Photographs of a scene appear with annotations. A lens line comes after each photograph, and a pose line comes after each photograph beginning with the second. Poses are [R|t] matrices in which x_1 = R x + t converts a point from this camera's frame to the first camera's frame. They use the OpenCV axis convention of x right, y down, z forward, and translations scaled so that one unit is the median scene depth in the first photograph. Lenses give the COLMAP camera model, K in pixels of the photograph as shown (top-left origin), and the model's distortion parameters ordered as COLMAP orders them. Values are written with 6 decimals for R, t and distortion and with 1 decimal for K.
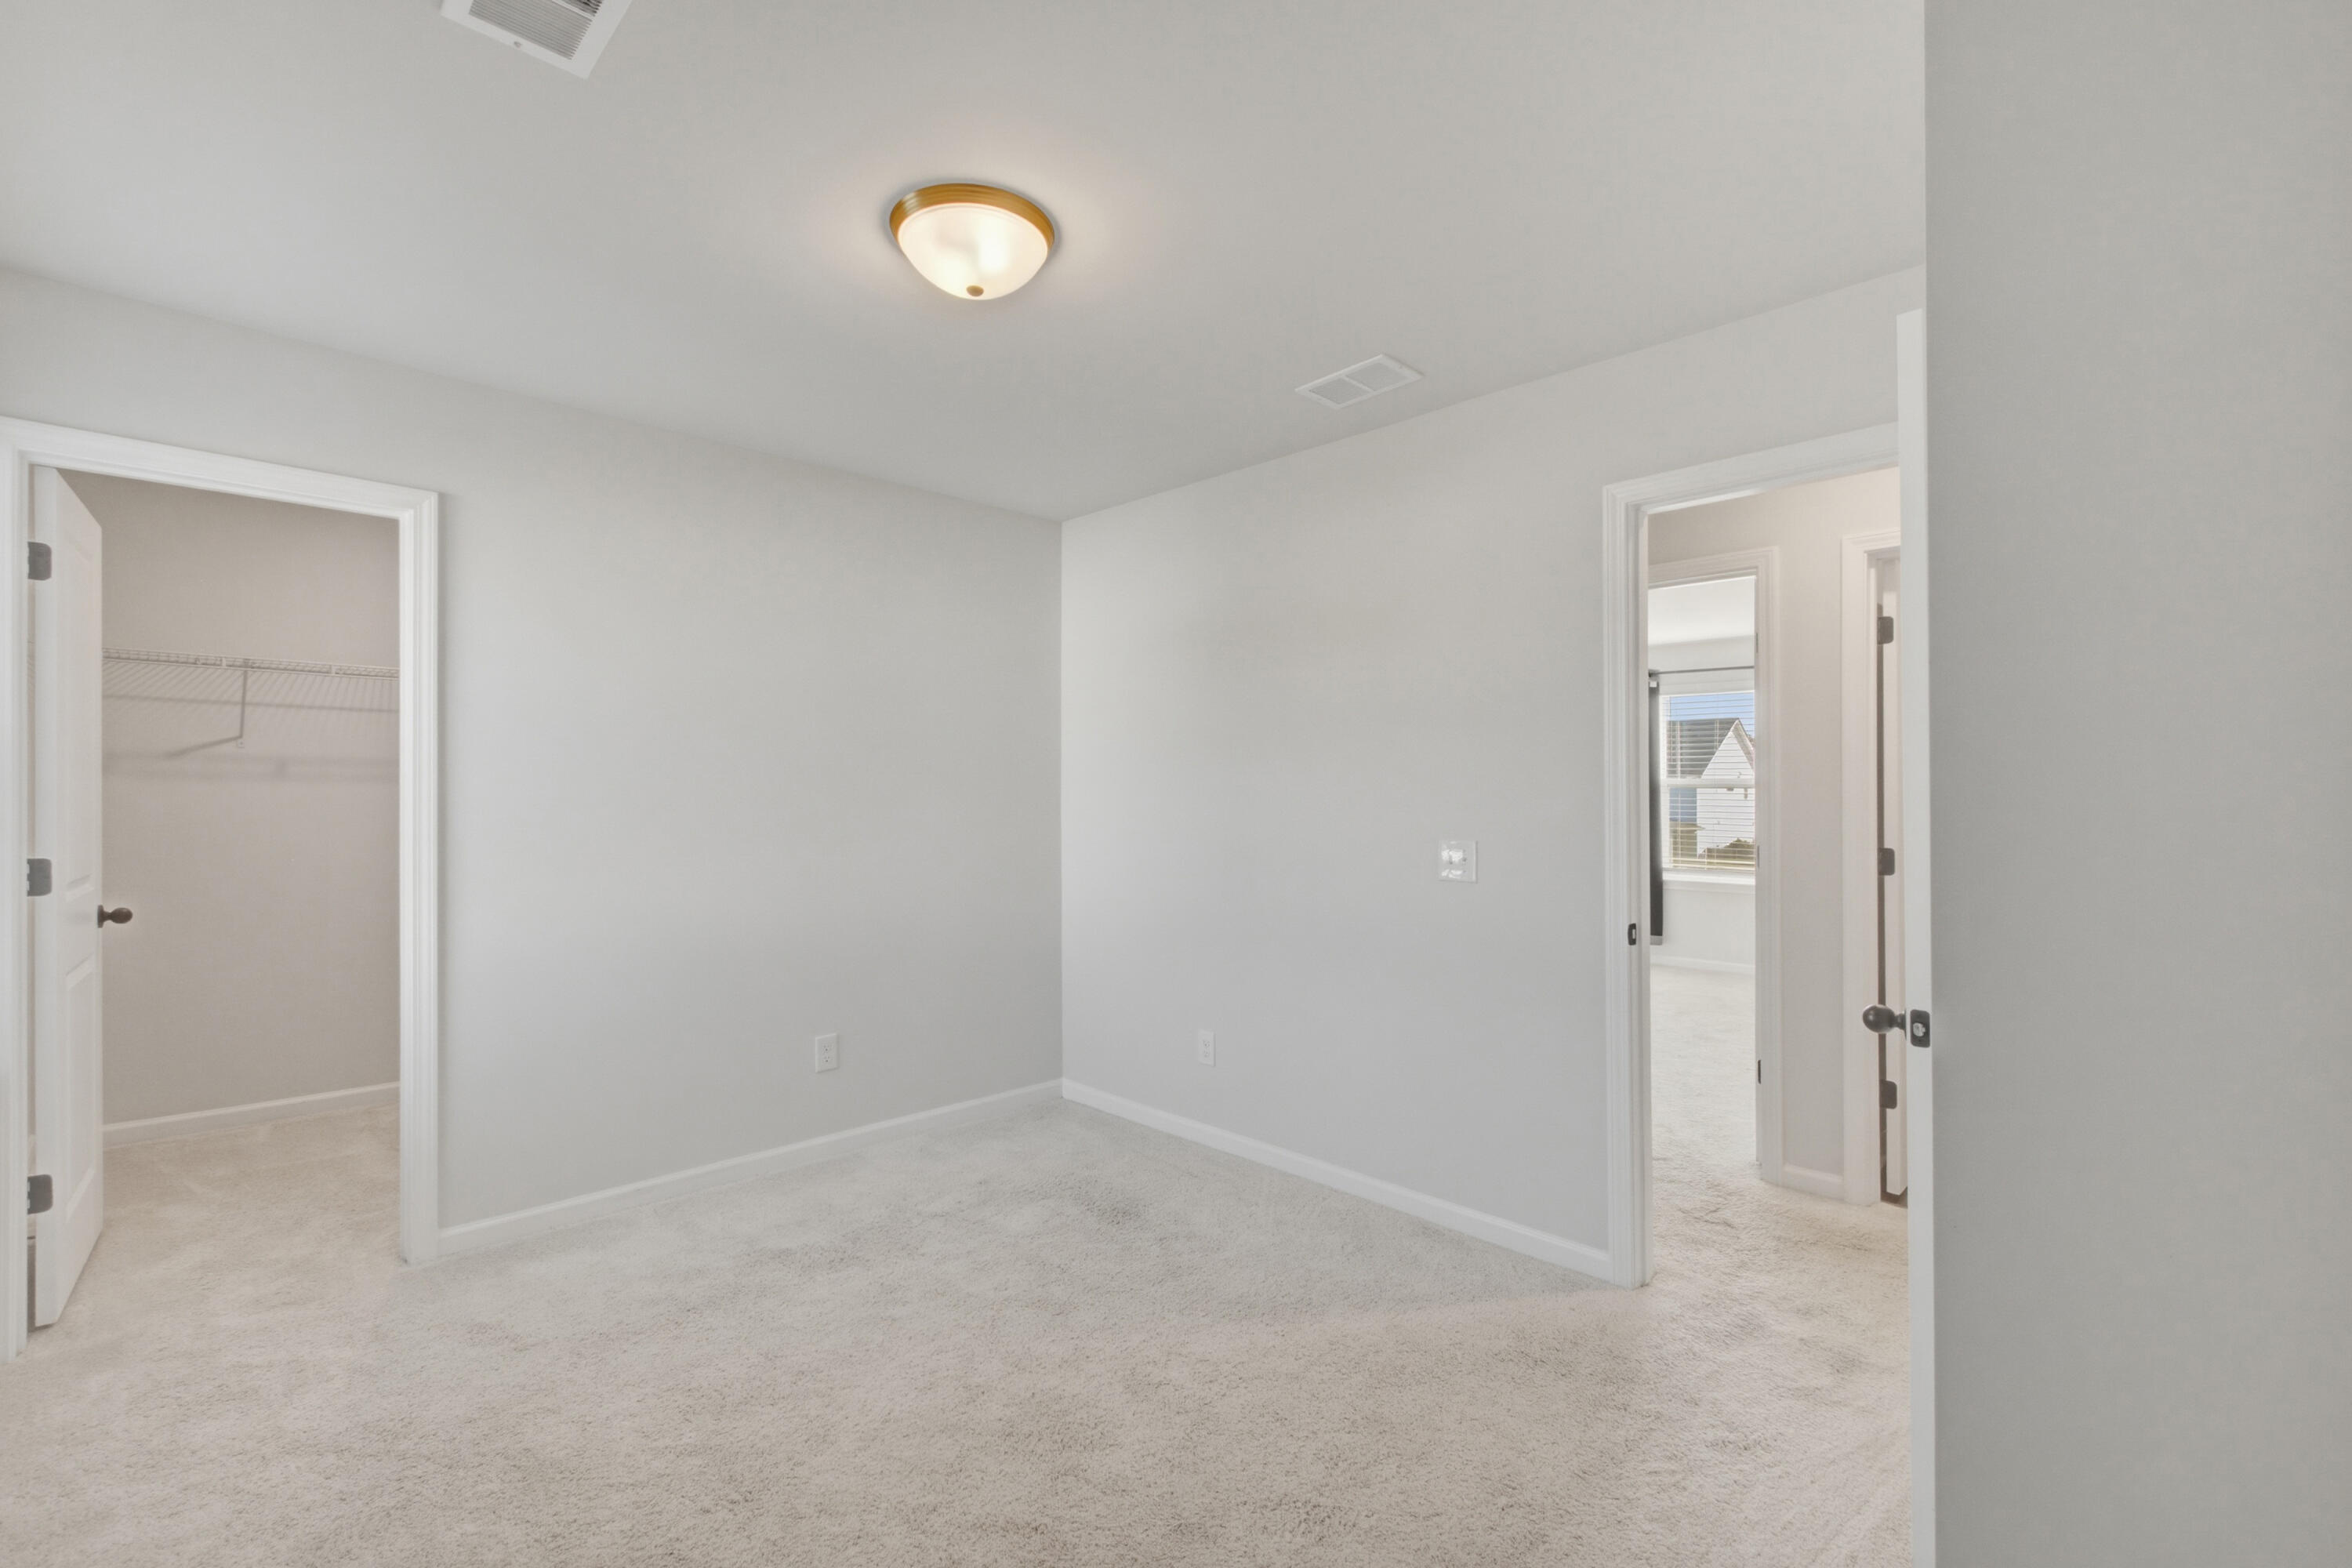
lens RADIAL K [[1022.9, 0, 1170.5], [0, 1022.9, 786.9], [0, 0, 1]] dist [0.000009, 0.000253]
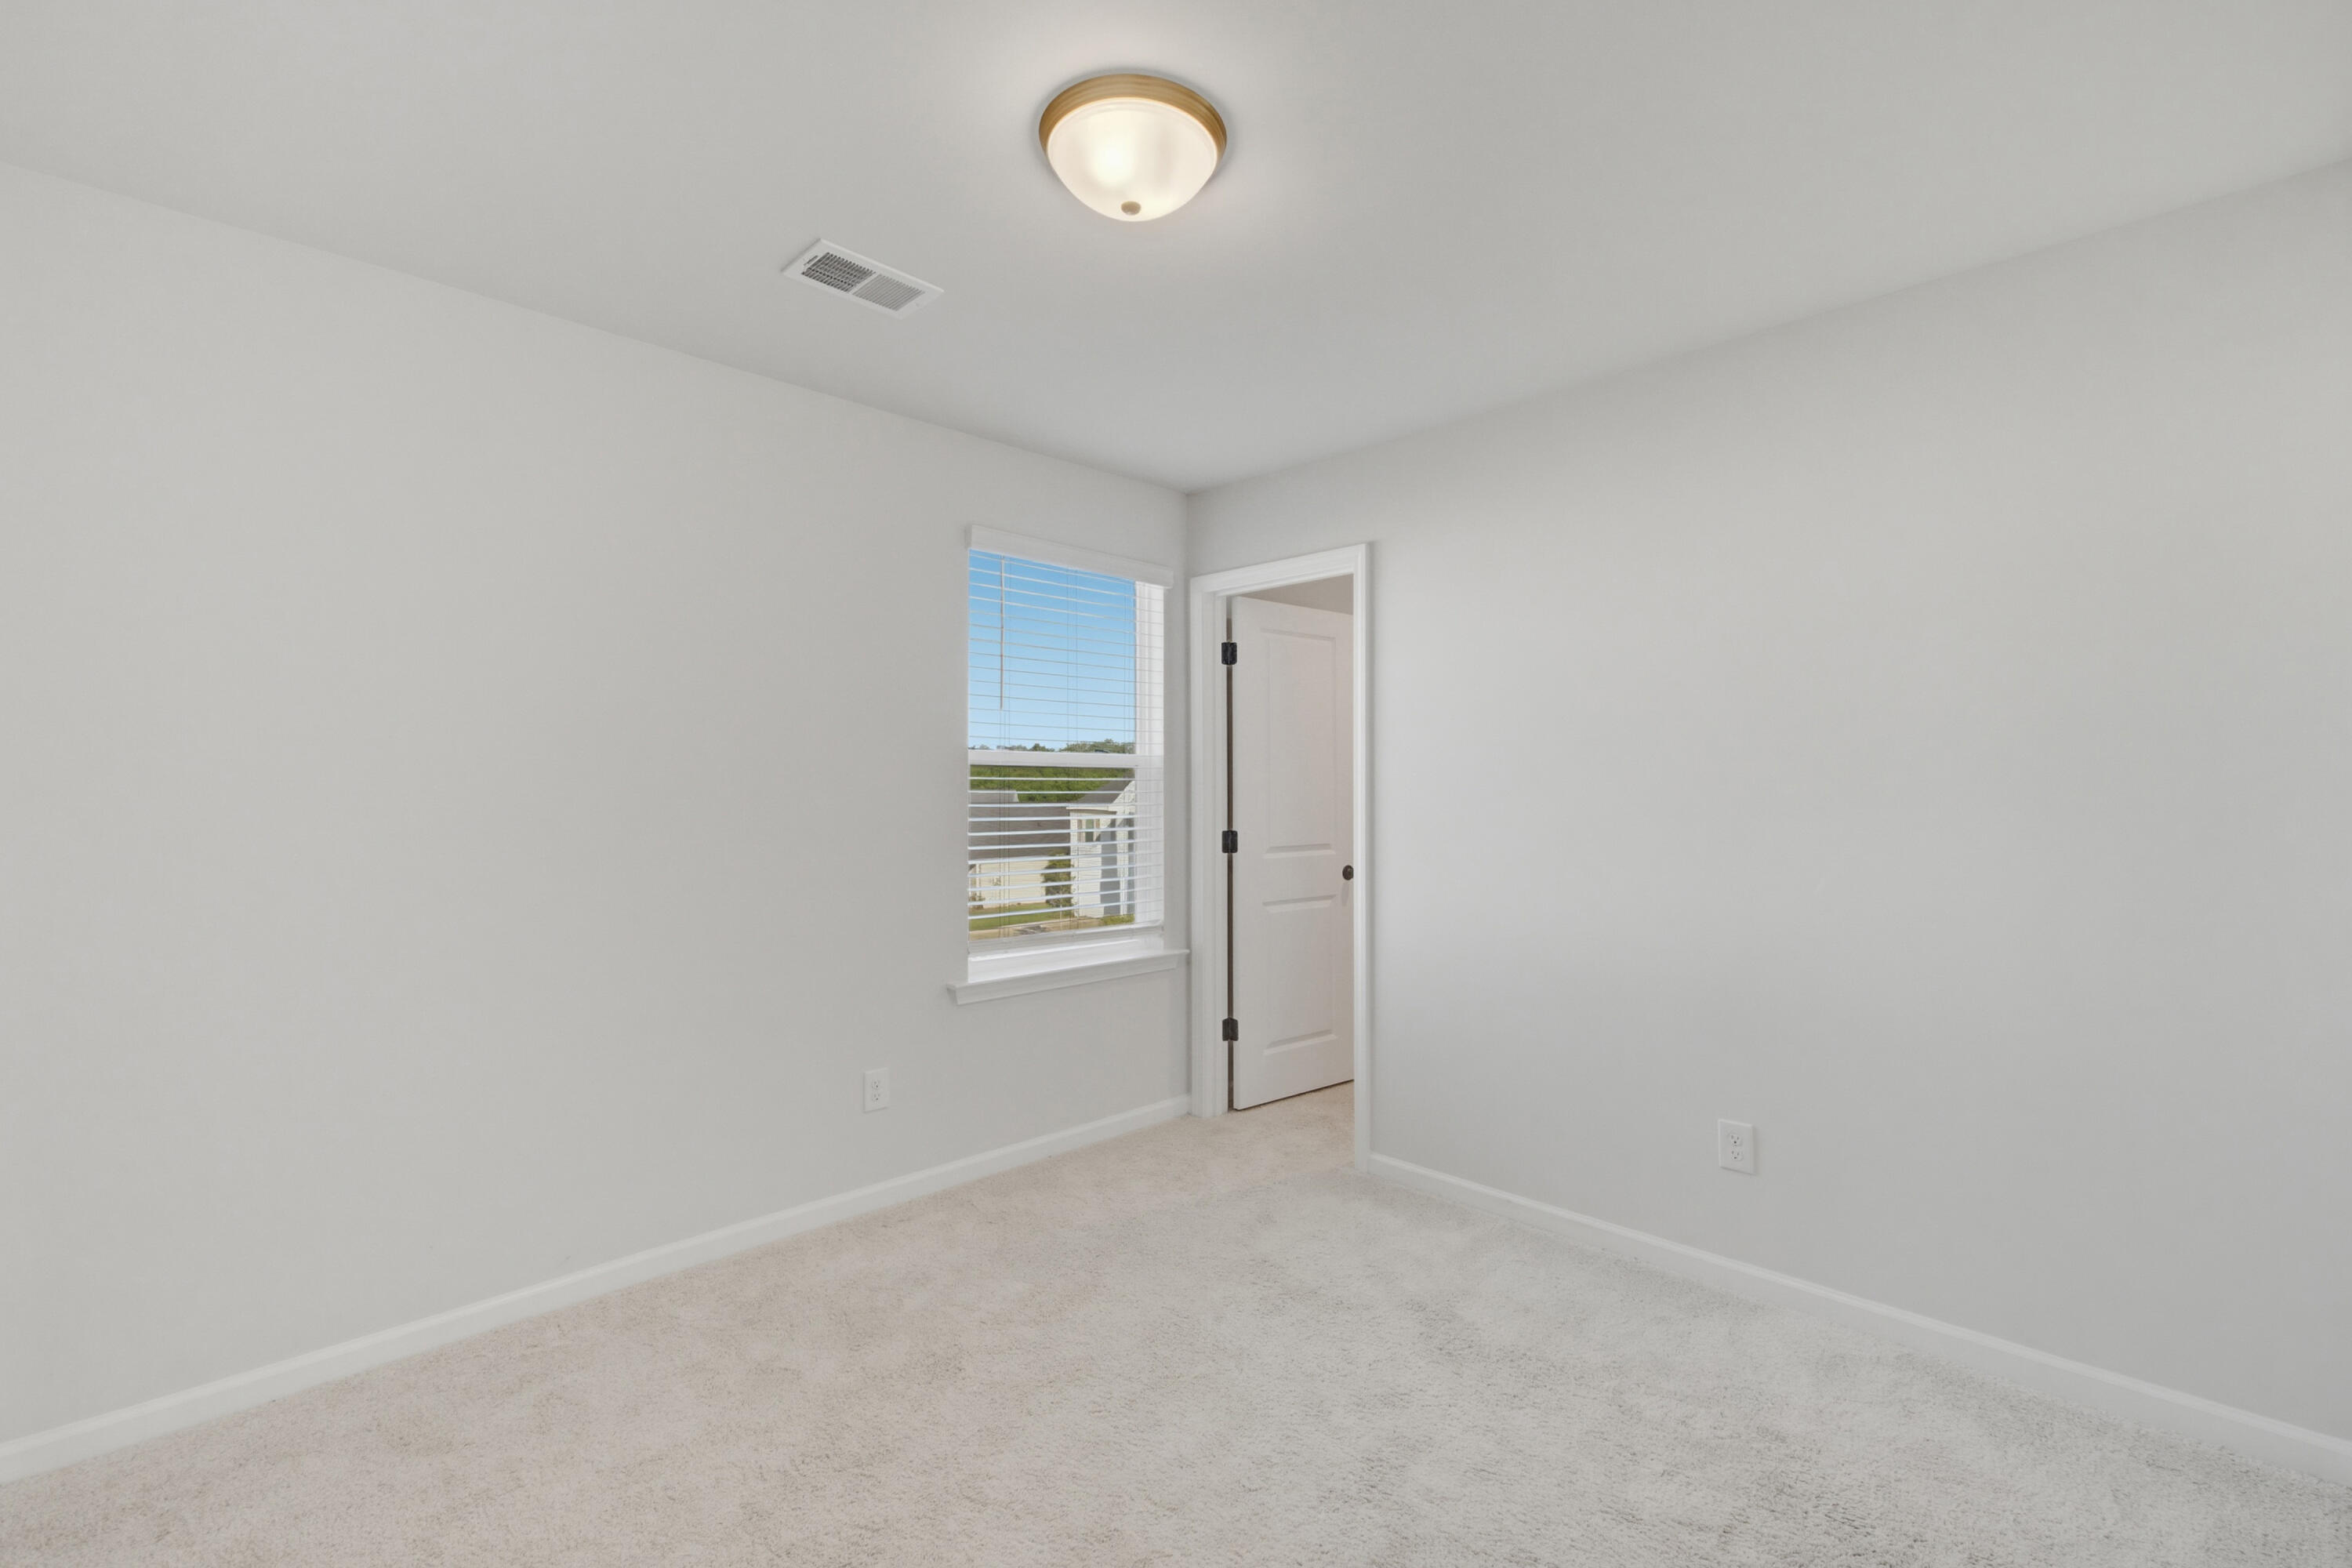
lens RADIAL K [[1022.9, 0, 1174.7], [0, 1022.9, 791.4], [0, 0, 1]] dist [0.000009, 0.000253]
pose [[0.001064, -0.001277, -0.999999, 0.487902], [0.011720, 0.999931, -0.001265, 0.006922], [0.999931, -0.011719, 0.001079, 0.763269]]
